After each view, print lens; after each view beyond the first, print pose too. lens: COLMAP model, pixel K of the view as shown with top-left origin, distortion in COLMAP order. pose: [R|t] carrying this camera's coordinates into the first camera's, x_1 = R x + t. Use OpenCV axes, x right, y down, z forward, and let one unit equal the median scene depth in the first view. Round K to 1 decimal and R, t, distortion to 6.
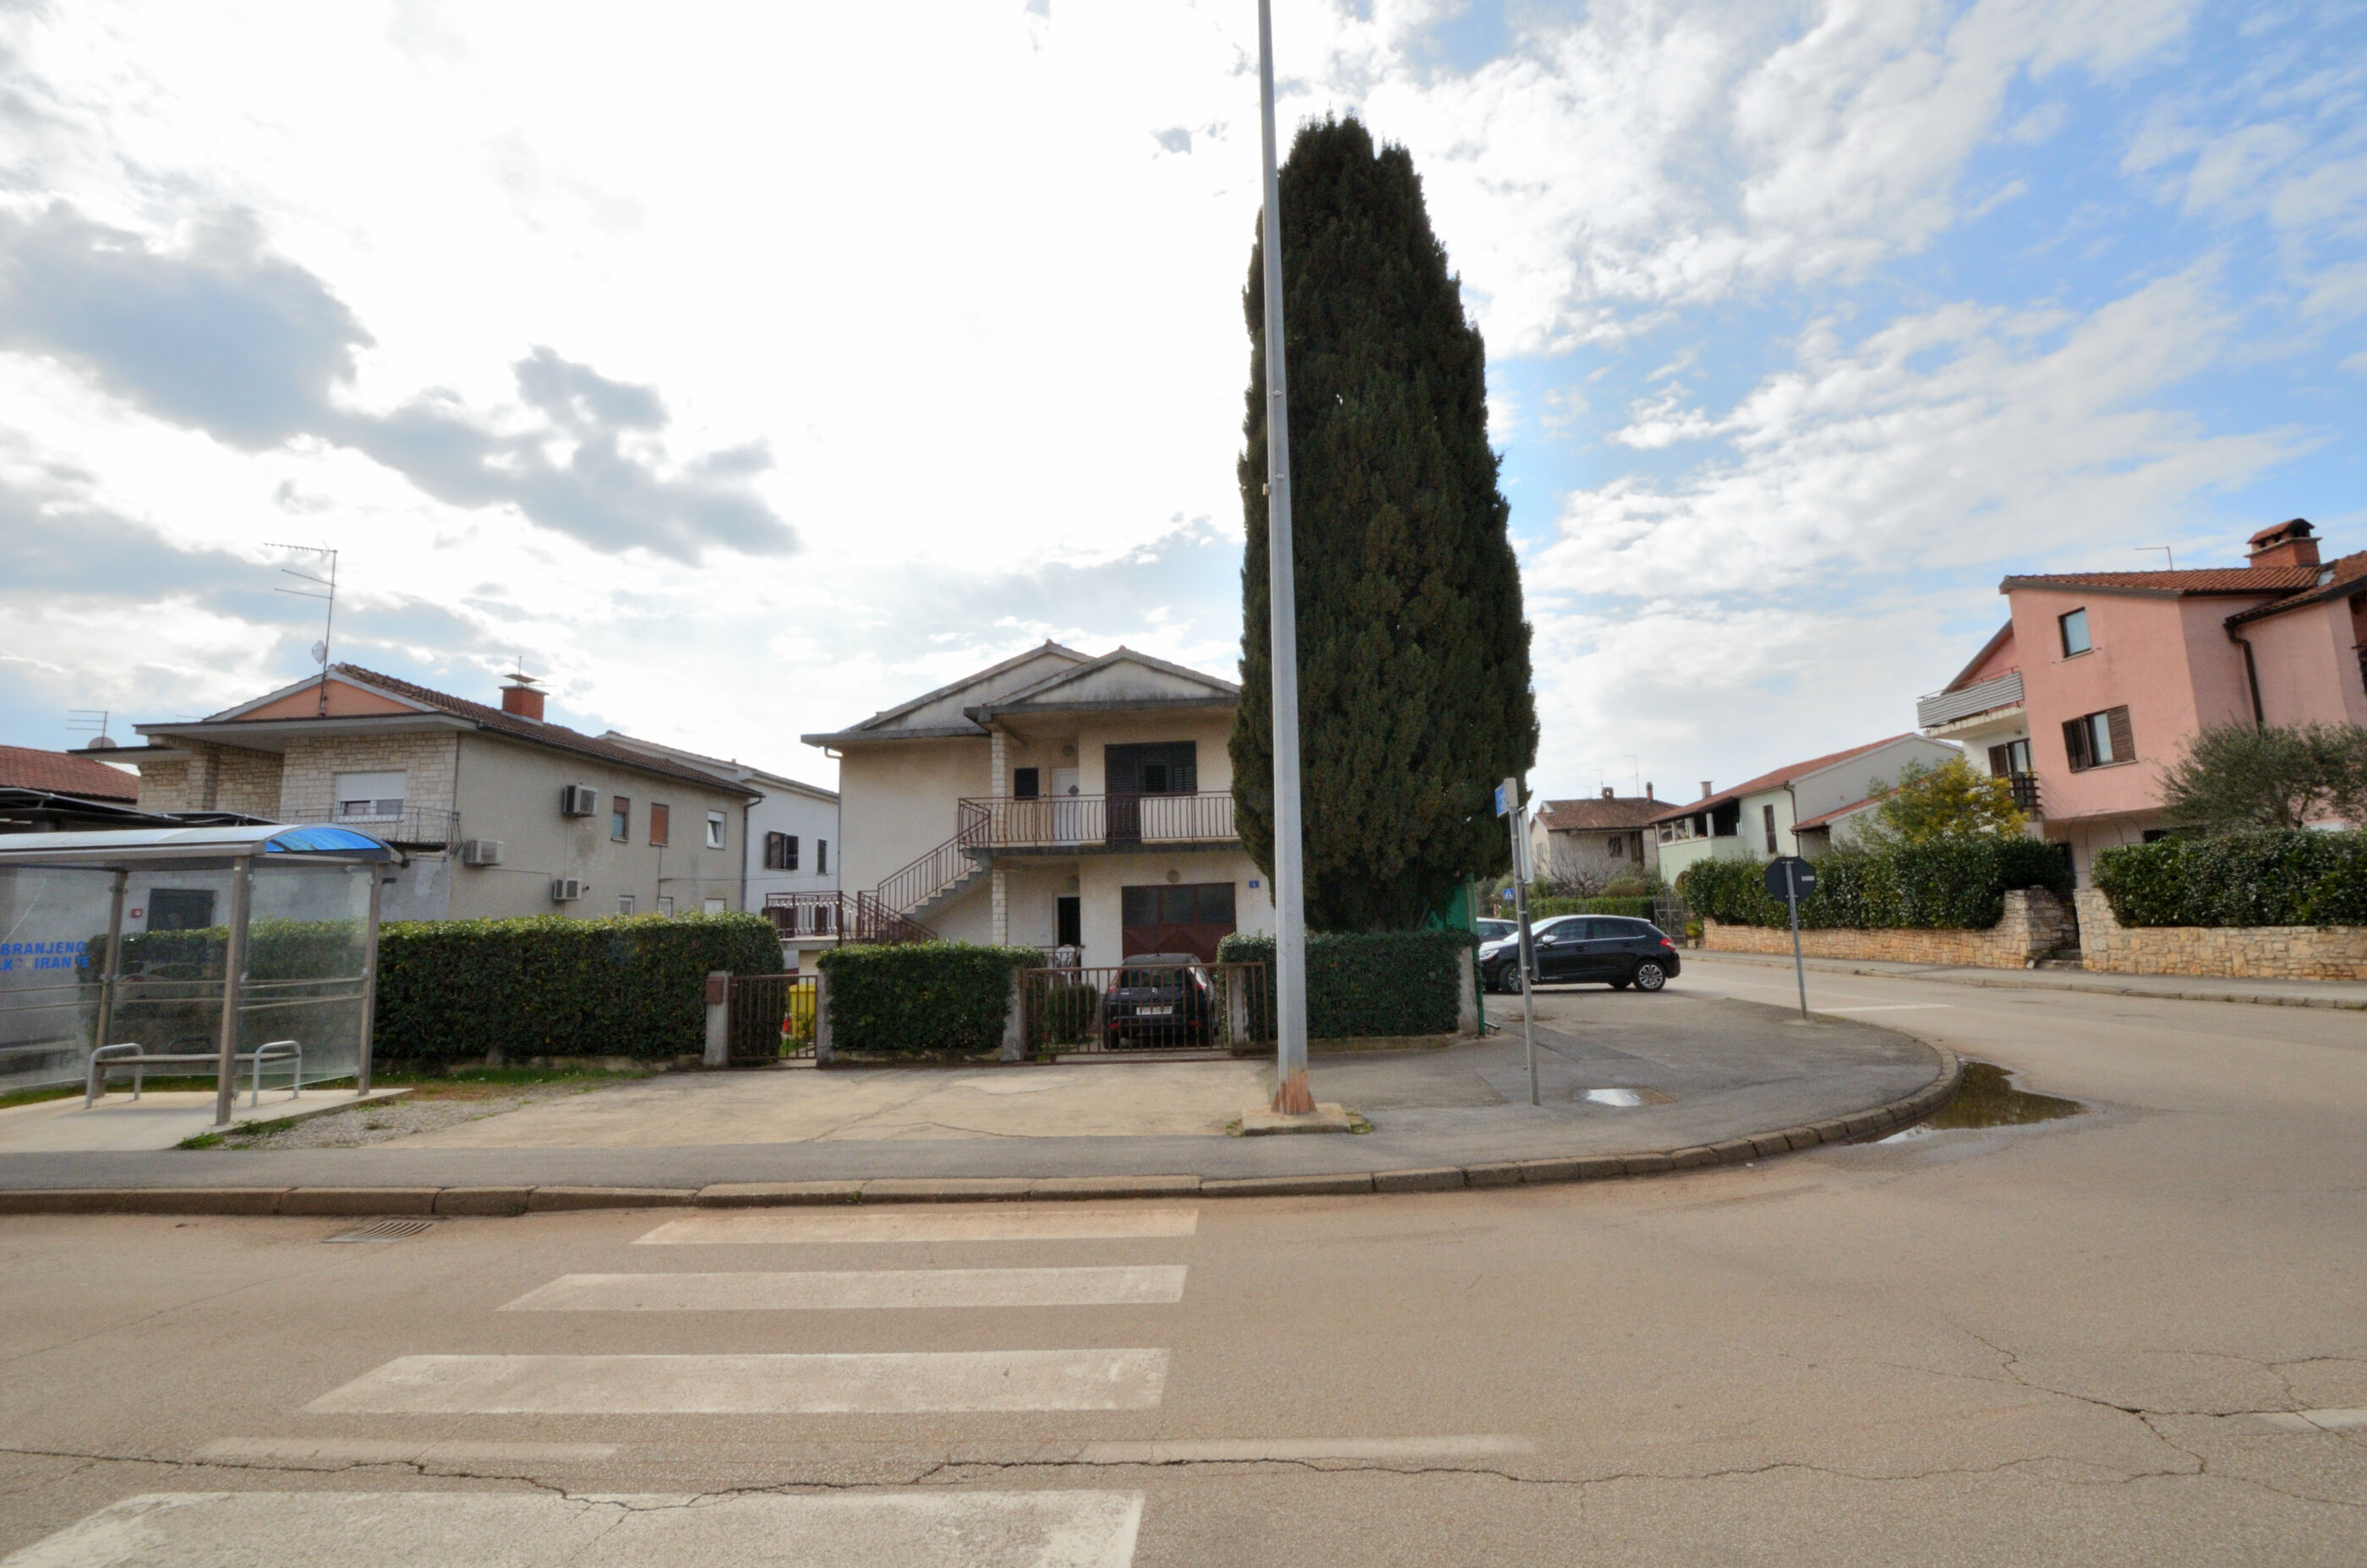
lens RADIAL K [[1040.0, 0, 1199.6], [0, 1040.0, 777.4], [0, 0, 1]] dist [-0.028908, 0.003536]
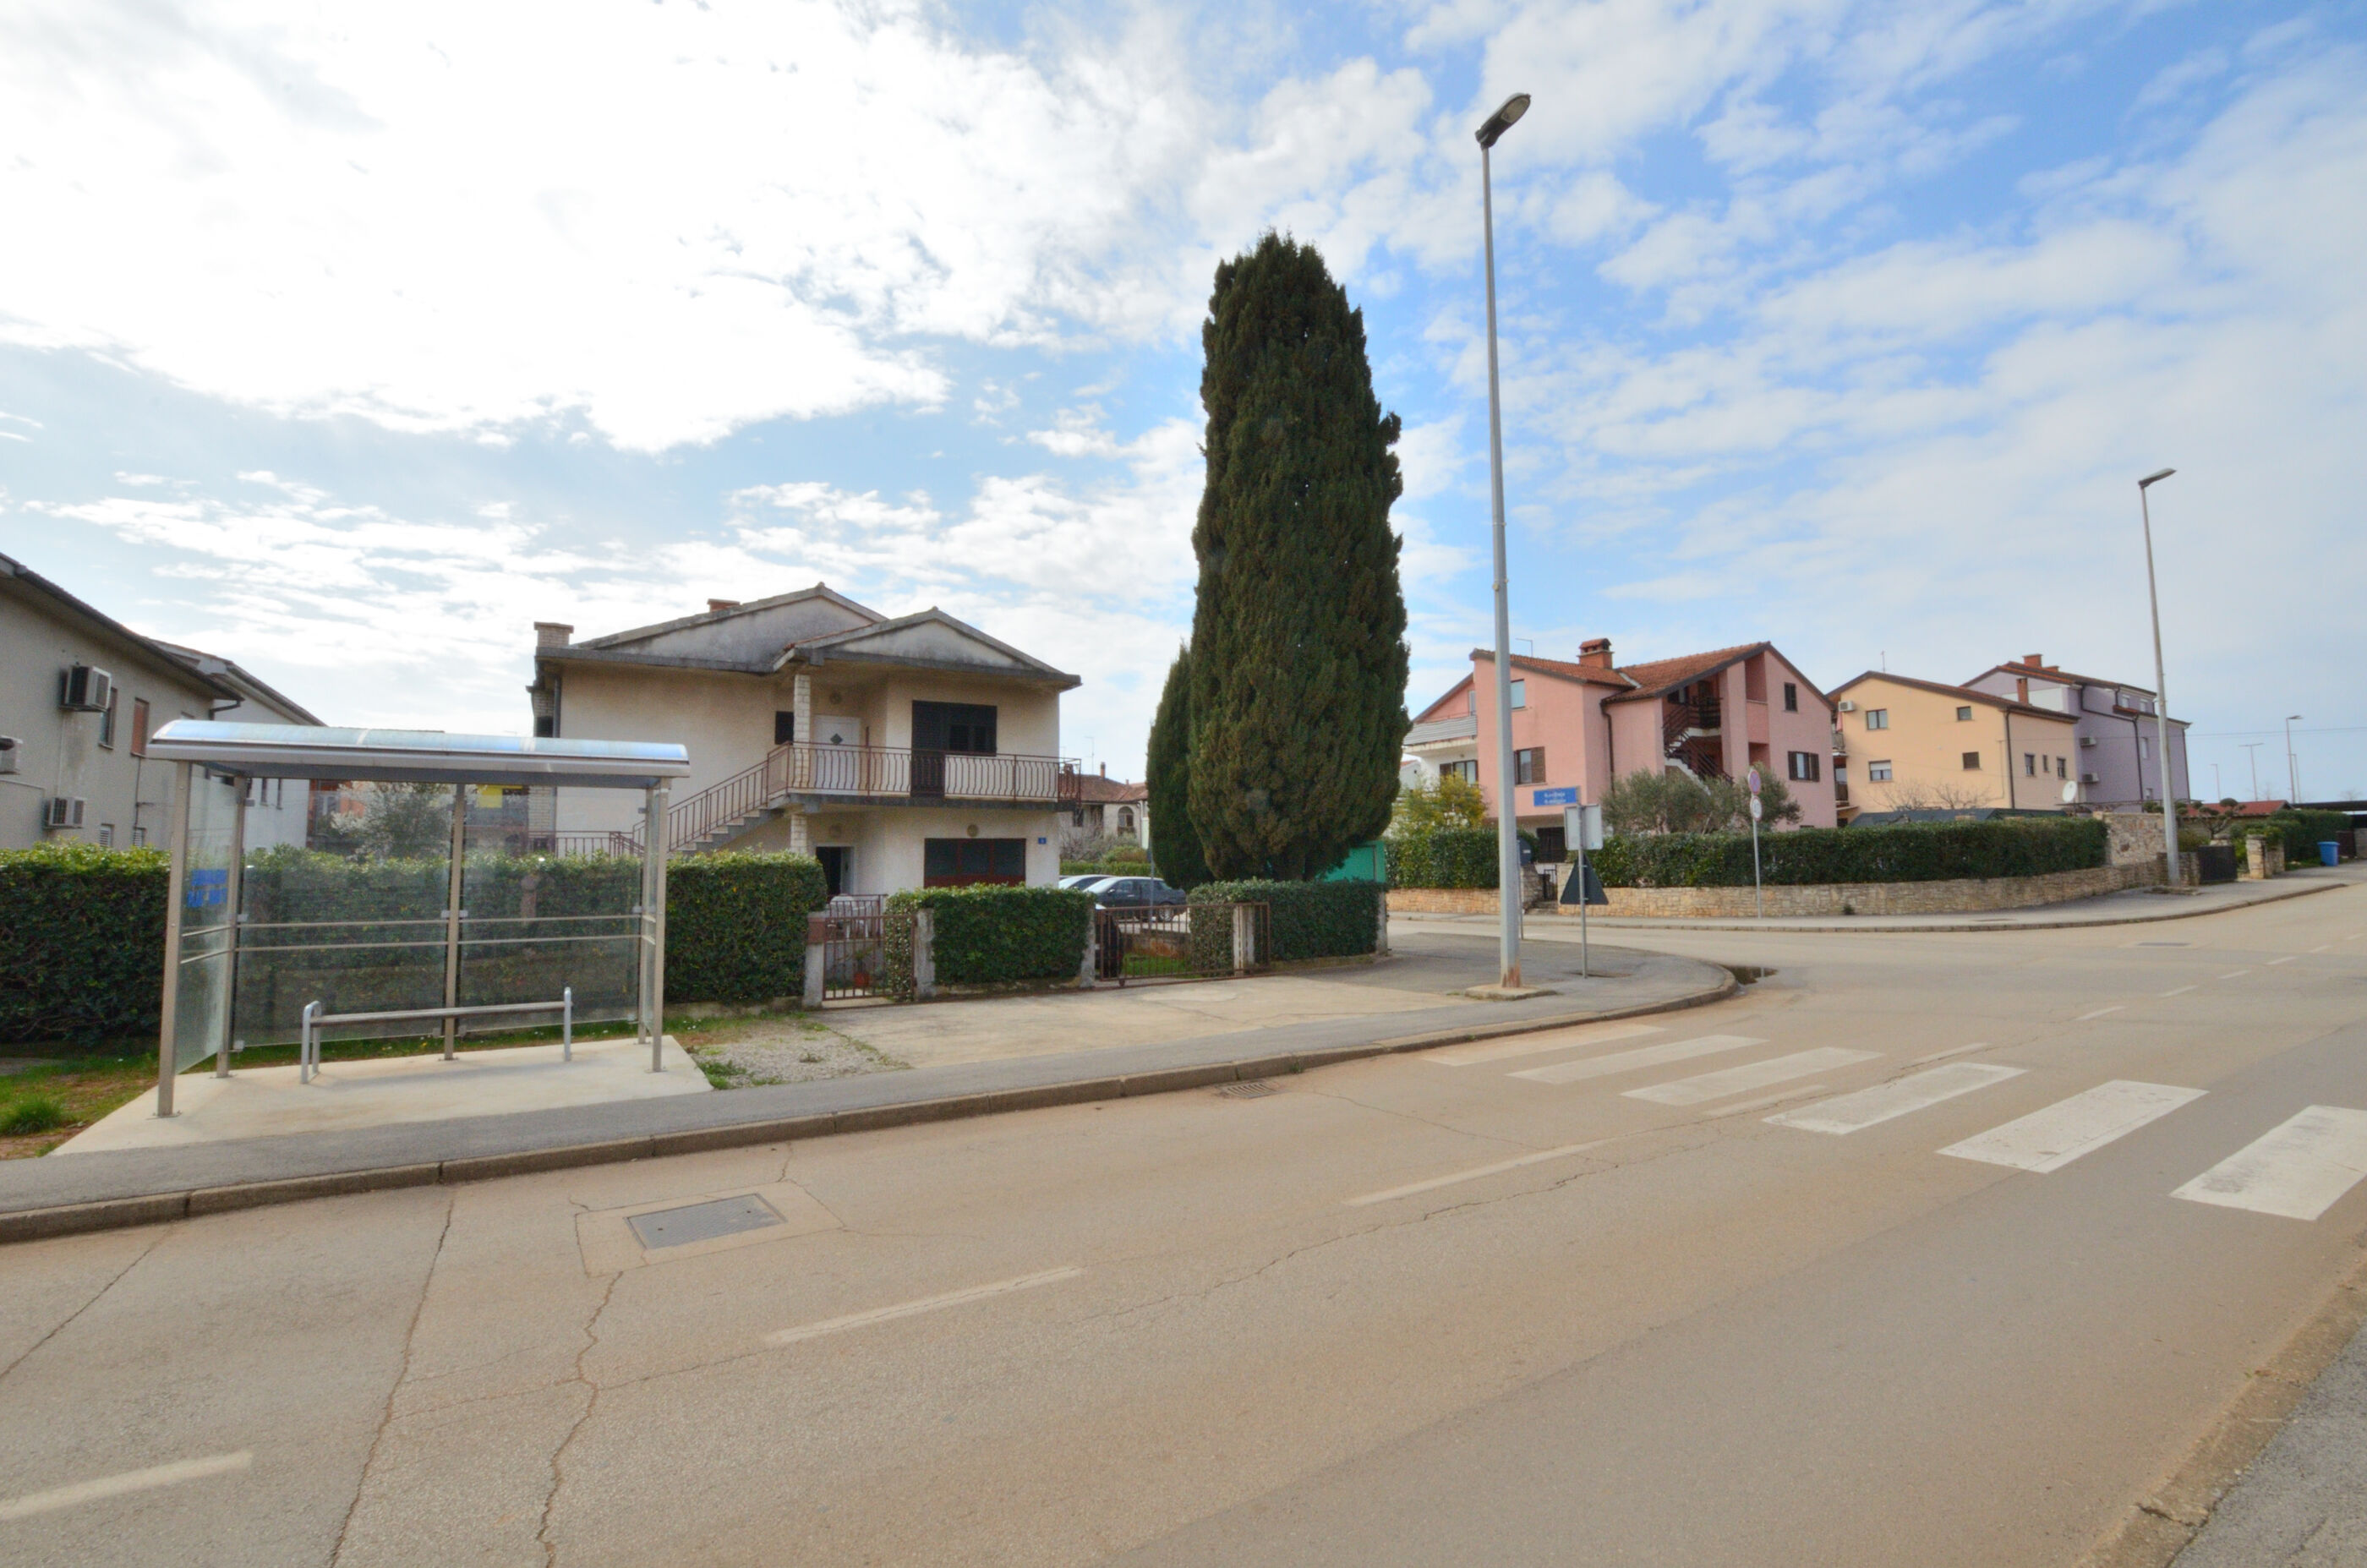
lens RADIAL K [[1040.0, 0, 1197.6], [0, 1040.0, 770.5], [0, 0, 1]] dist [-0.028908, 0.003536]
pose [[0.821782, 0.073676, 0.565019, -0.433774], [-0.089770, 0.995962, 0.000696, 0.011725], [-0.562686, -0.051293, 0.825078, -0.008766]]
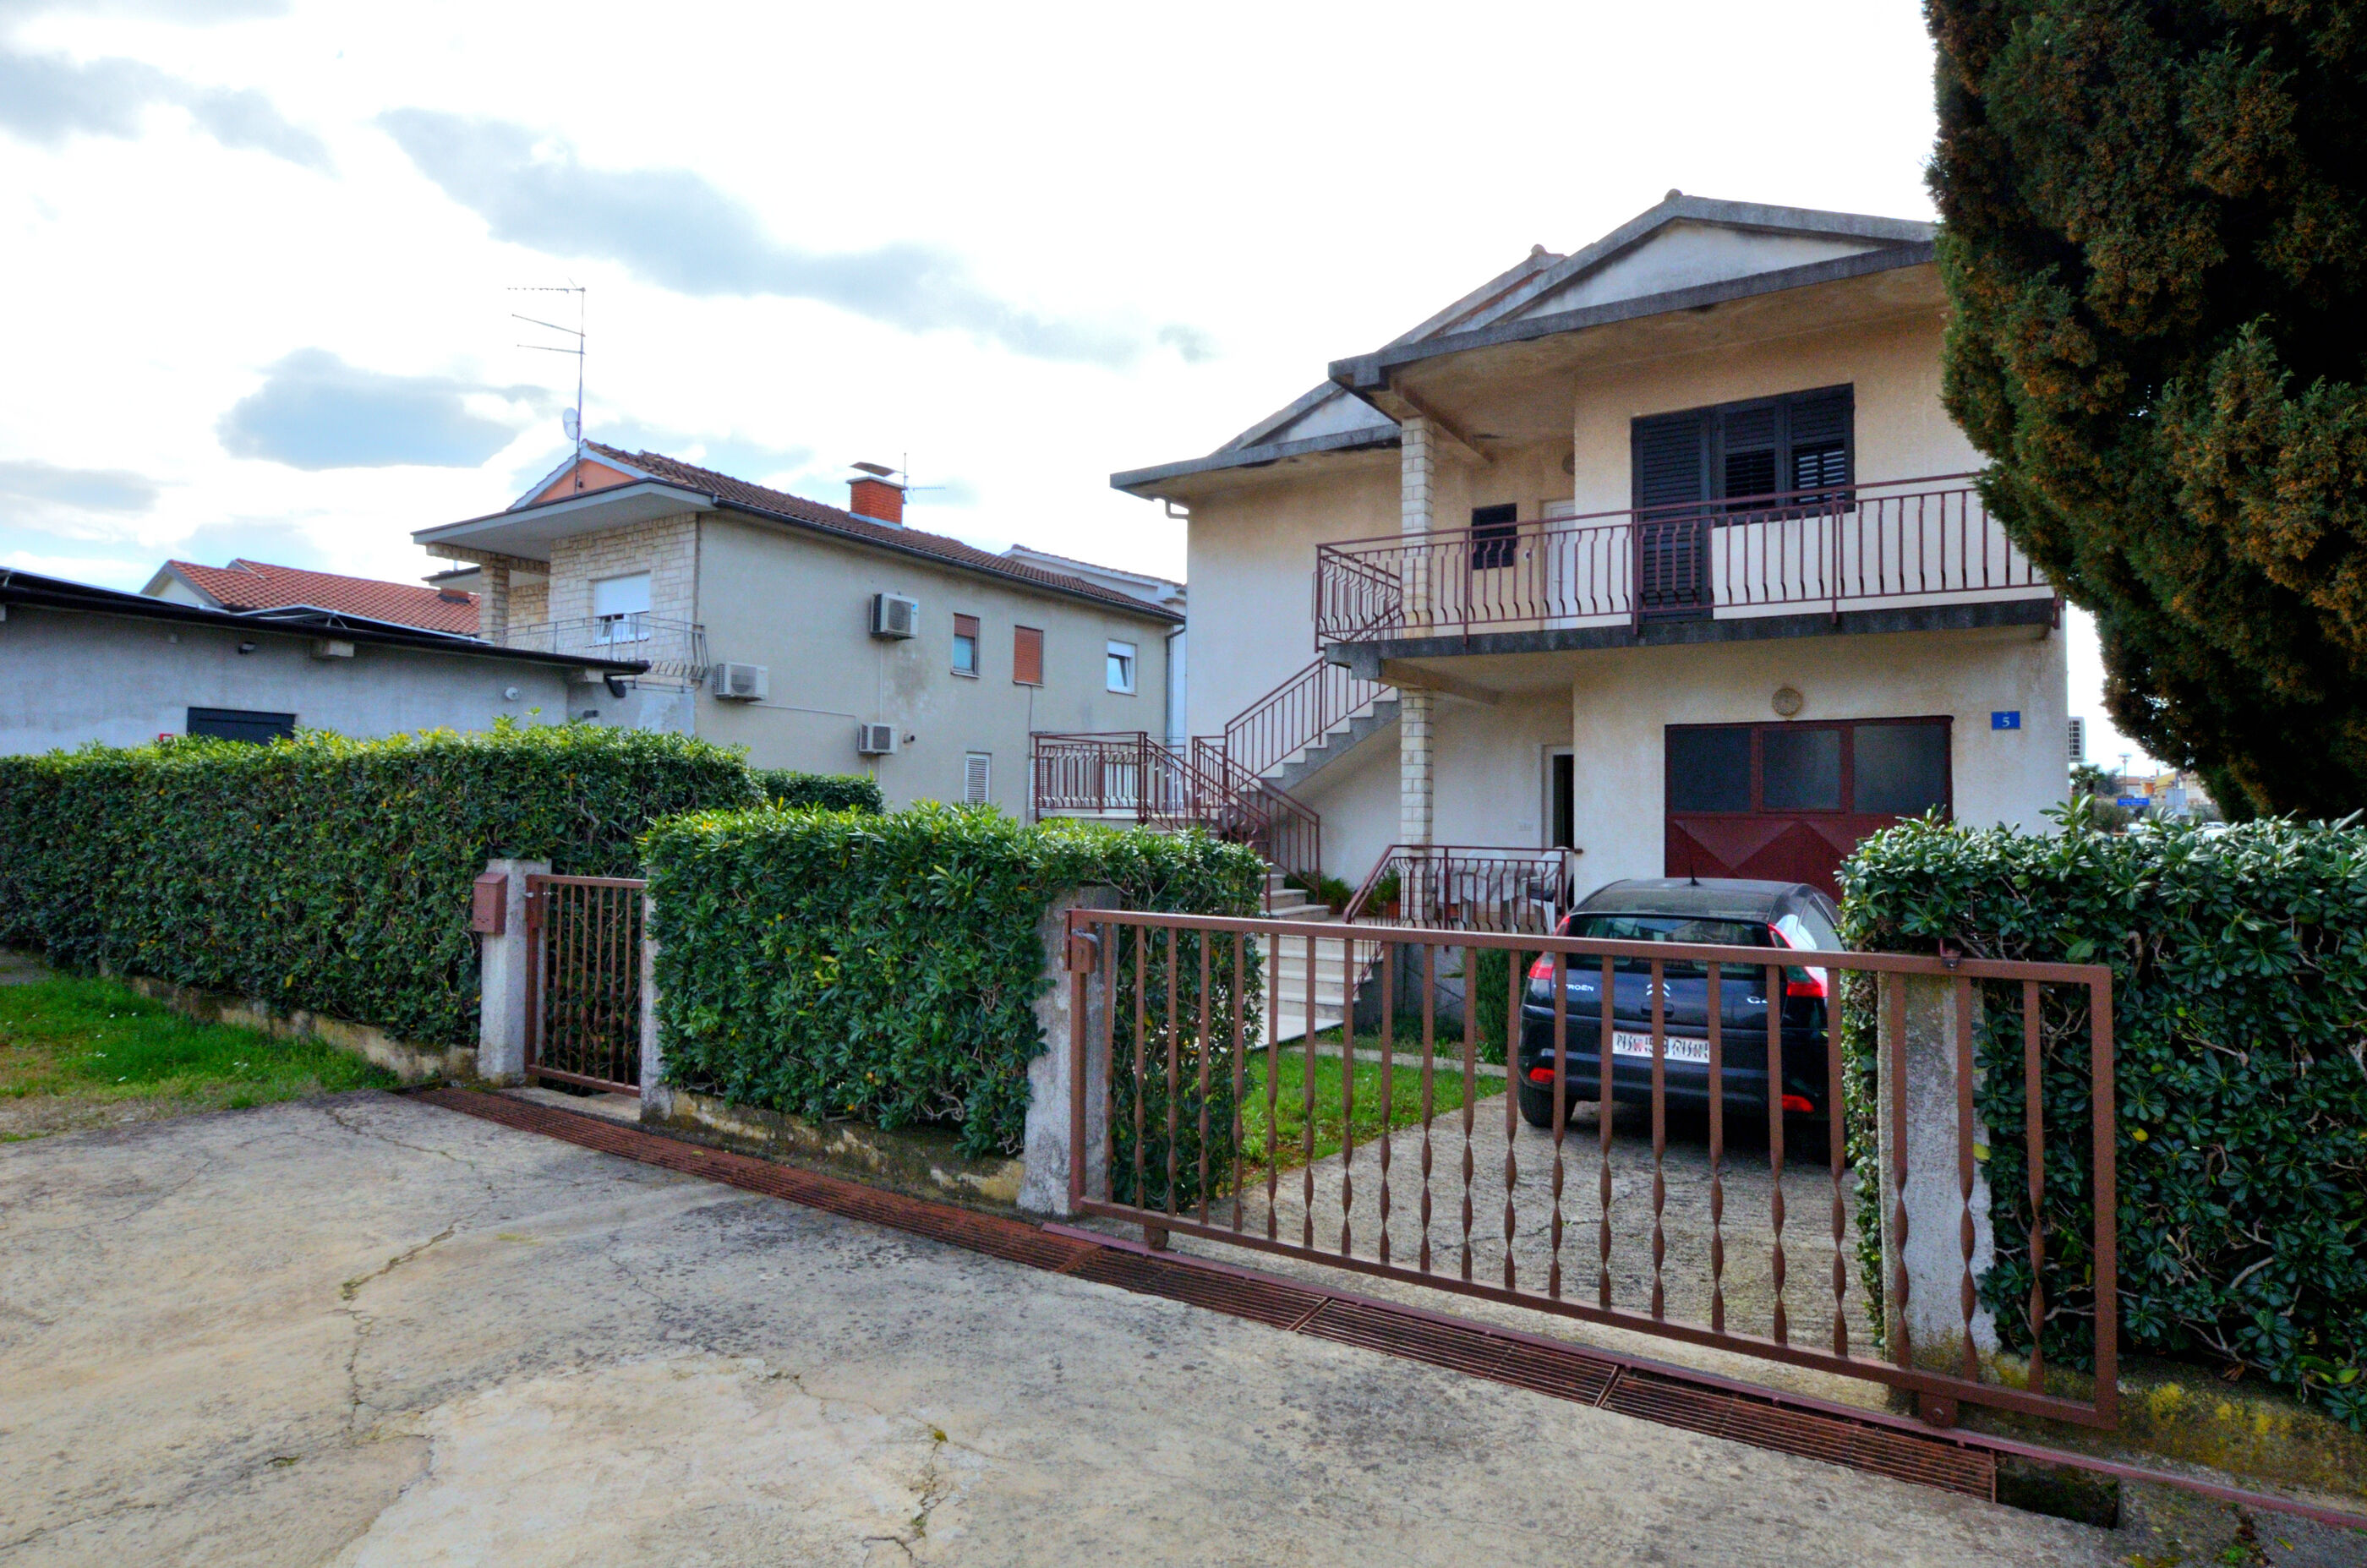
lens RADIAL K [[1244.4, 0, 1203.5], [0, 1244.4, 774.0], [0, 0, 1]] dist [-0.028511, 0.006249]
pose [[0.869707, 0.021580, -0.493097, 0.016745], [0.029518, 0.994981, 0.095607, 0.066966], [0.492686, -0.097705, 0.864705, 0.418580]]
